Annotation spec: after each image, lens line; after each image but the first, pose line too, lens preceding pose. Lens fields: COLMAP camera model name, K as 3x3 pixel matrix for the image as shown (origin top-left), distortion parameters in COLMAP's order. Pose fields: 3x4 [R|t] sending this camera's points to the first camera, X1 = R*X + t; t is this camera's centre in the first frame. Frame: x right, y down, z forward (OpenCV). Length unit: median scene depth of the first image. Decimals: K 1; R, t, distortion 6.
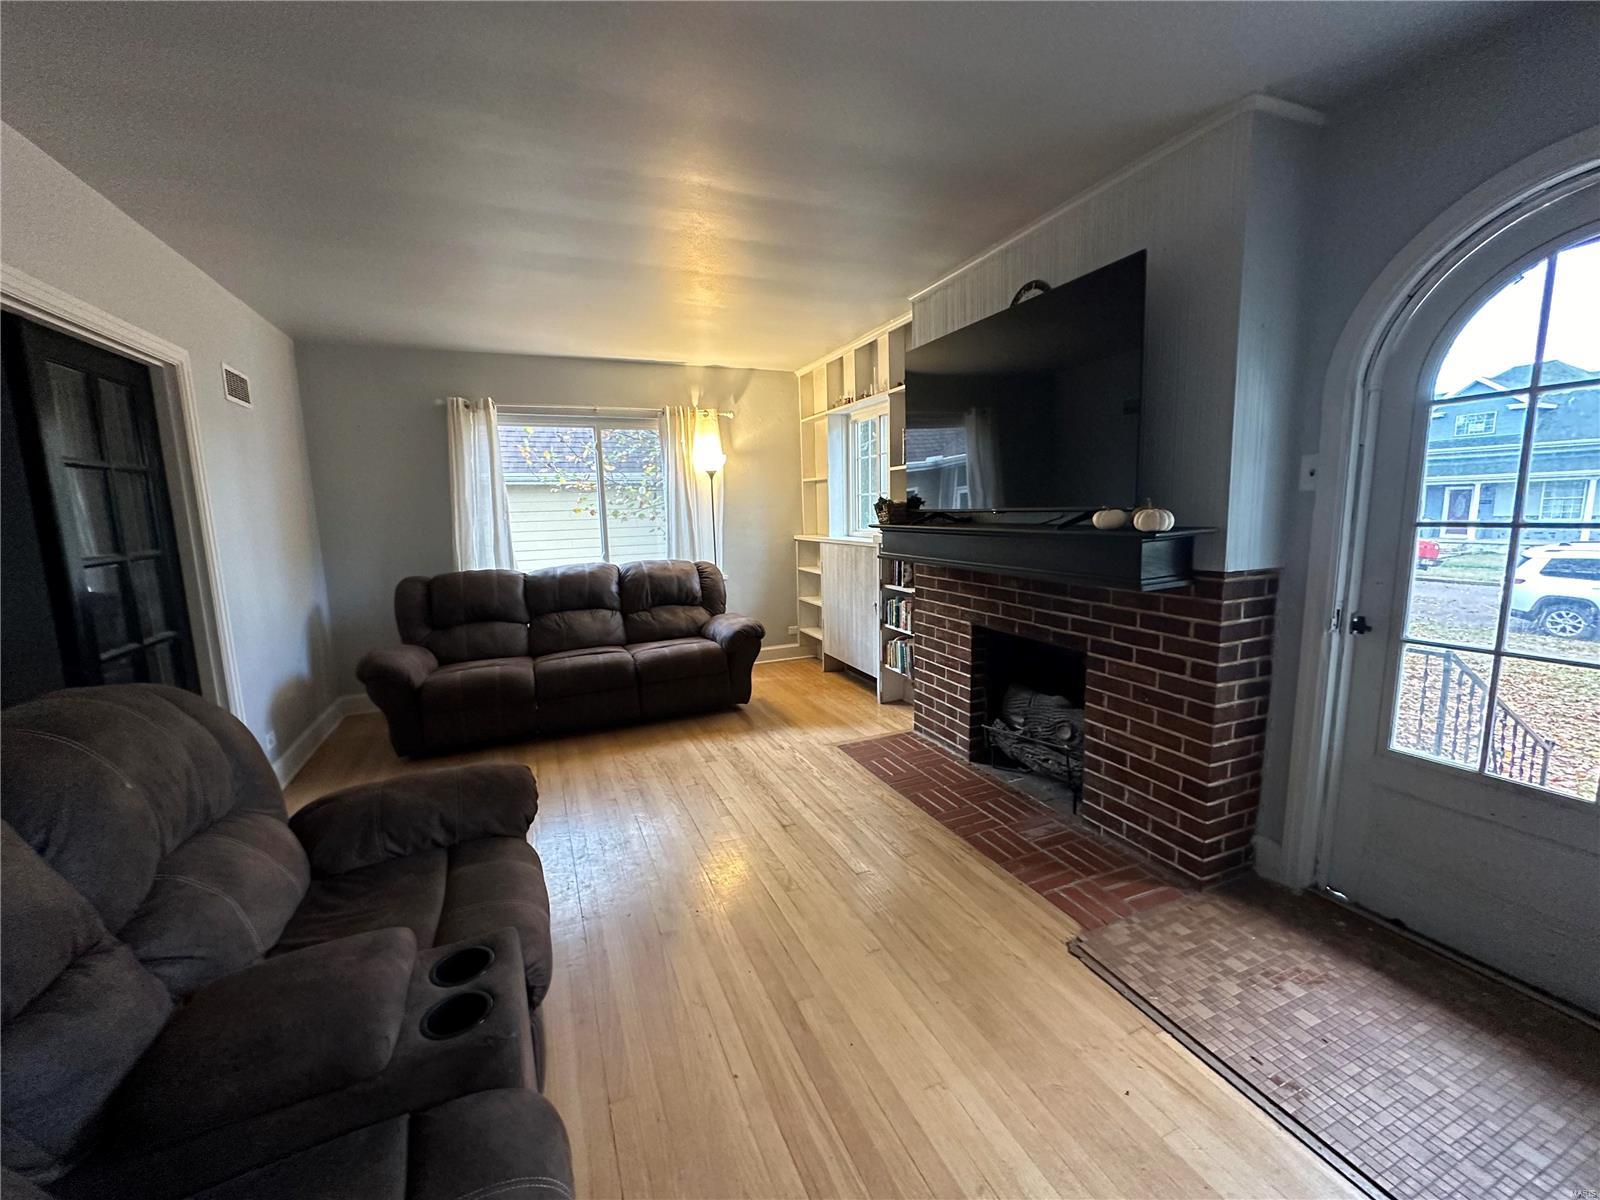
lens RADIAL K [[638.3, 0, 800.0], [0, 638.3, 600.0], [0, 0, 1]] dist [-0.006089, 0.000251]
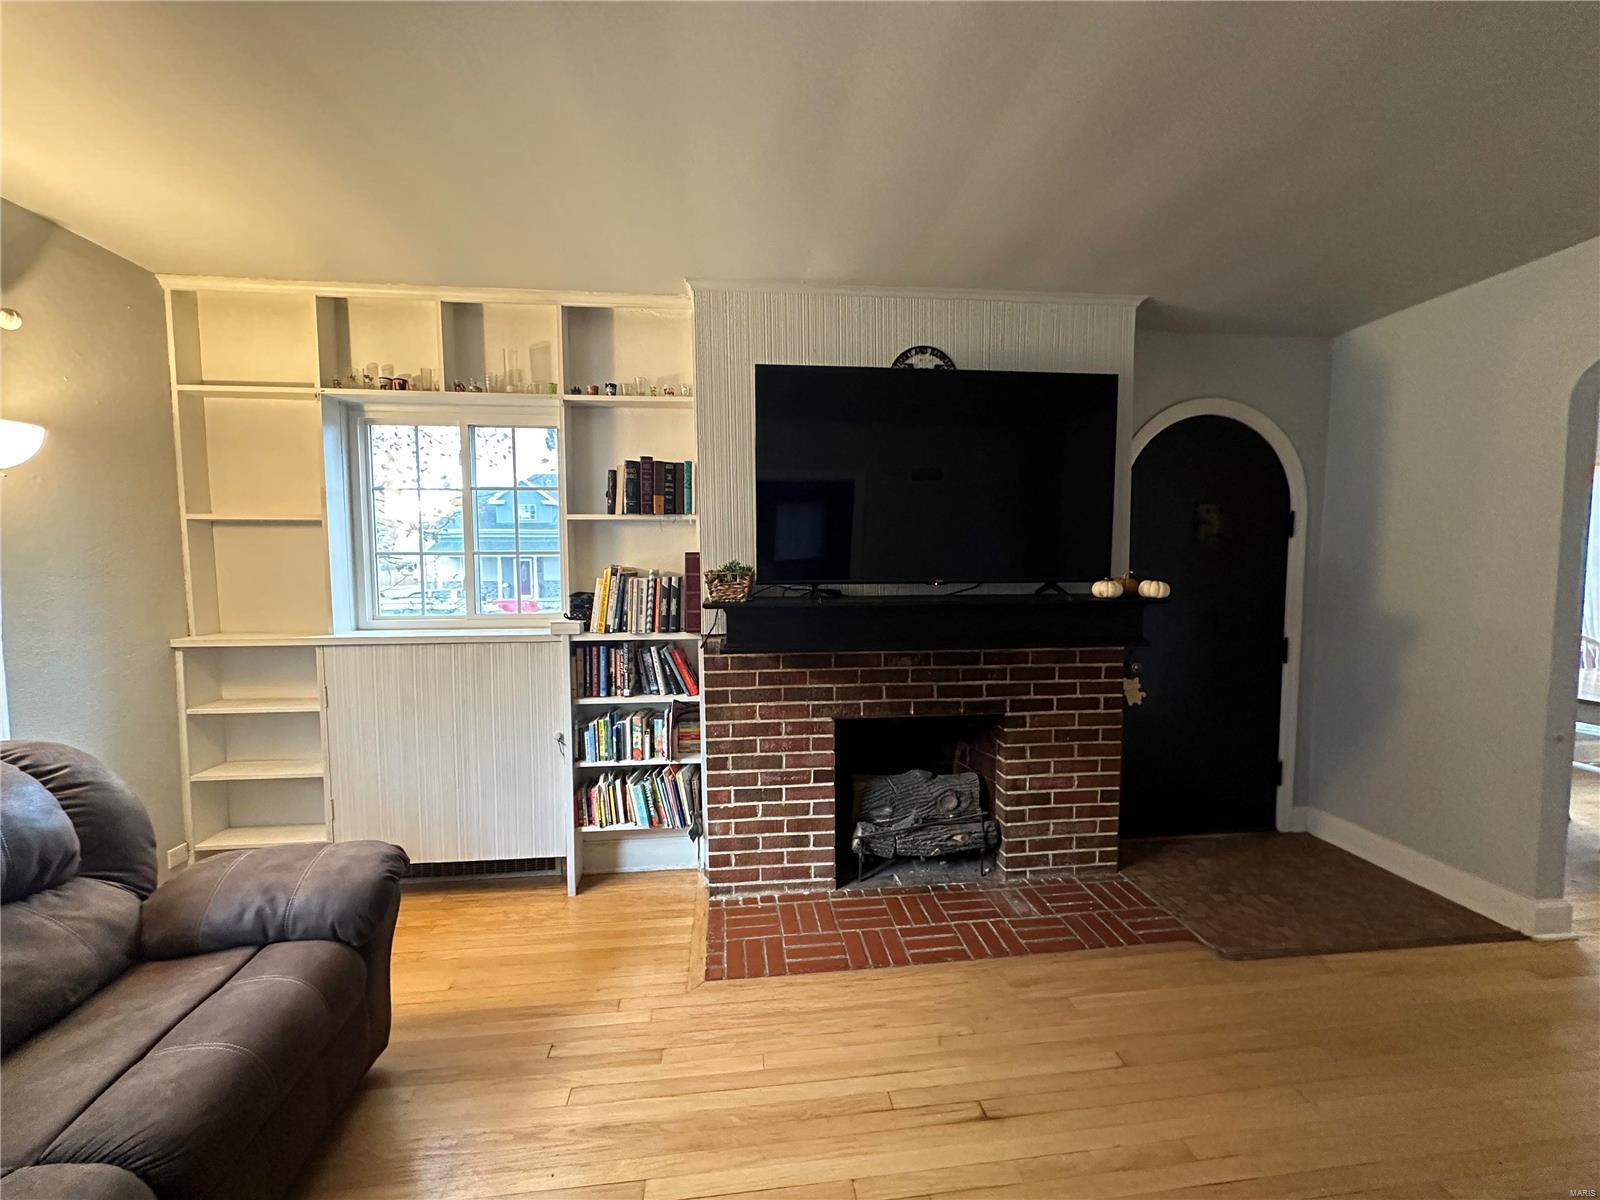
lens RADIAL K [[638.3, 0, 800.0], [0, 638.3, 600.0], [0, 0, 1]] dist [-0.006089, 0.000251]
pose [[0.285633, -0.035475, 0.957682, -0.494546], [0.134046, 0.990970, -0.003272, -0.110852], [-0.948918, 0.129308, 0.287809, 0.748007]]
